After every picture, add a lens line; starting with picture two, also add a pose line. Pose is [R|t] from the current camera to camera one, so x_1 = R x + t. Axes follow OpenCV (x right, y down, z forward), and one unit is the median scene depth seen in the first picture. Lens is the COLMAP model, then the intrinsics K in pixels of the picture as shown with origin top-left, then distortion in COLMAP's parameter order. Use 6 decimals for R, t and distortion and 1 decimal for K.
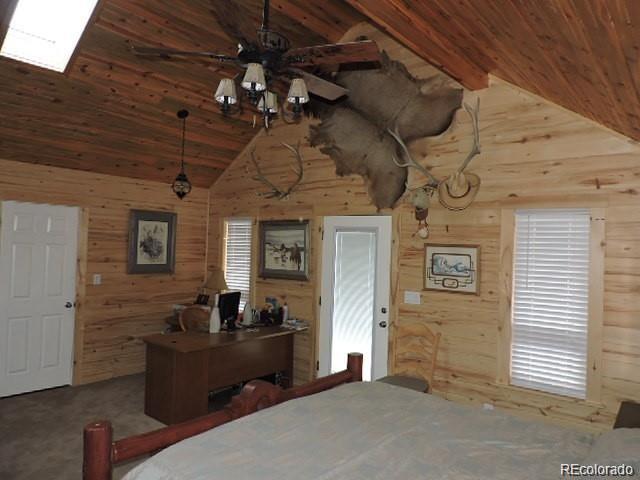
lens RADIAL K [[463.9, 0, 320.1], [0, 463.9, 239.7], [0, 0, 1]] dist [0.001464, 0.001516]
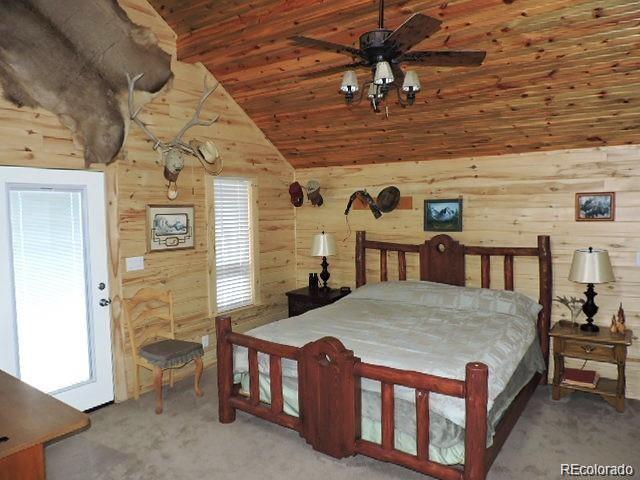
lens RADIAL K [[463.9, 0, 320.3], [0, 463.9, 238.7], [0, 0, 1]] dist [0.001464, 0.001516]
pose [[-0.072604, -0.098822, 0.992453, -0.784100], [-0.001099, 0.995086, 0.099004, -0.017774], [-0.997360, 0.006097, -0.072356, 0.732401]]
